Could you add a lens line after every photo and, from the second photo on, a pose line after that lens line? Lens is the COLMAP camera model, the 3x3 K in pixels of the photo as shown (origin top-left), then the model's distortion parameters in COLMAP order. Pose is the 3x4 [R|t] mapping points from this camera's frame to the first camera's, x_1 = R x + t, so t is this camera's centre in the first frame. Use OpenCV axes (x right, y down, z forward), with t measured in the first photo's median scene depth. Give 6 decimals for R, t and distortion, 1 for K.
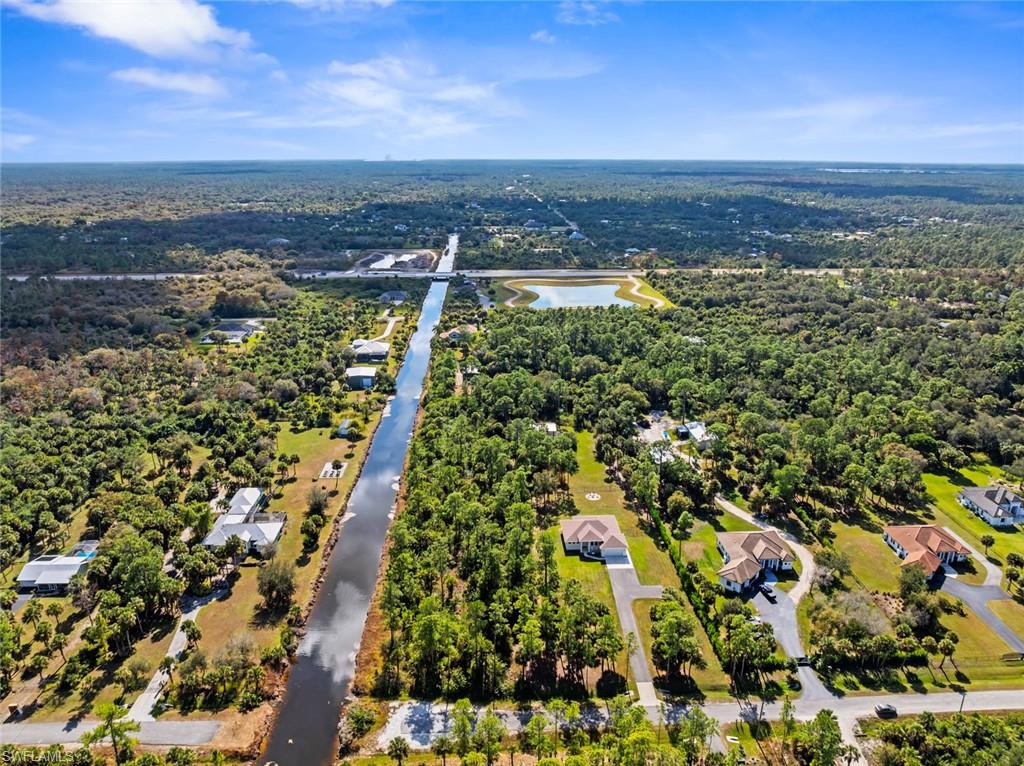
lens RADIAL K [[717.3, 0, 512.0], [0, 717.3, 383.0], [0, 0, 1]] dist [-0.043968, 0.005585]
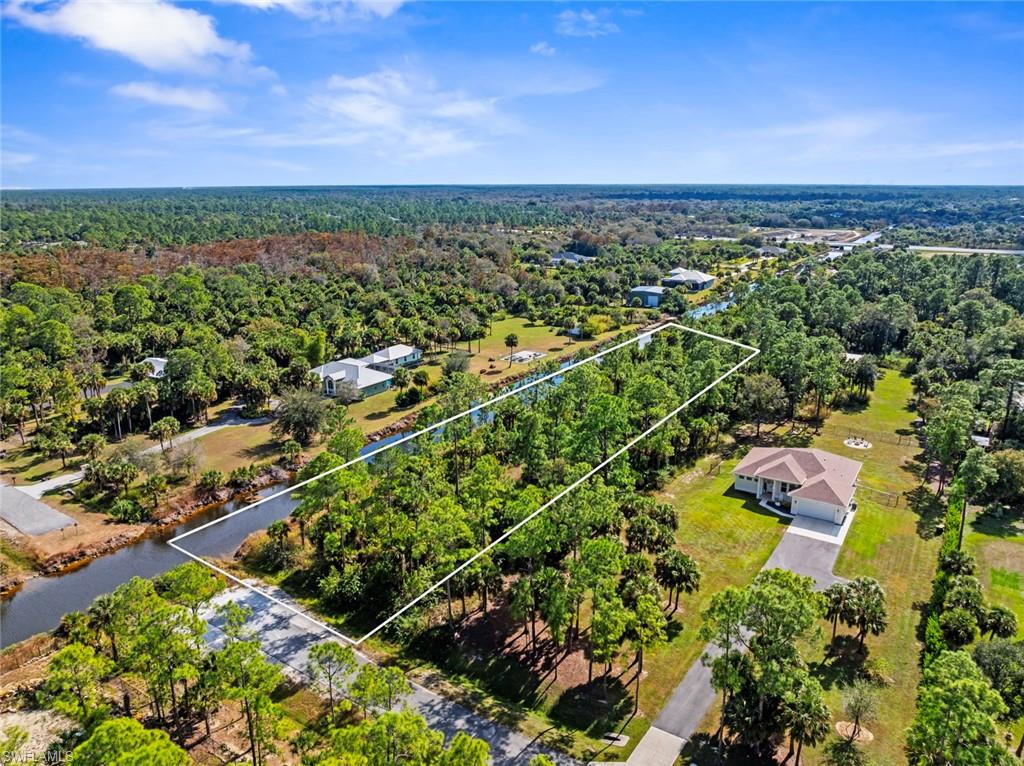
lens RADIAL K [[717.3, 0, 512.0], [0, 717.3, 383.0], [0, 0, 1]] dist [-0.043968, 0.005585]
pose [[0.808932, 0.154103, -0.567345, 0.272610], [-0.173185, 0.984675, 0.020529, 0.197836], [0.561815, 0.081649, 0.823224, 0.515159]]
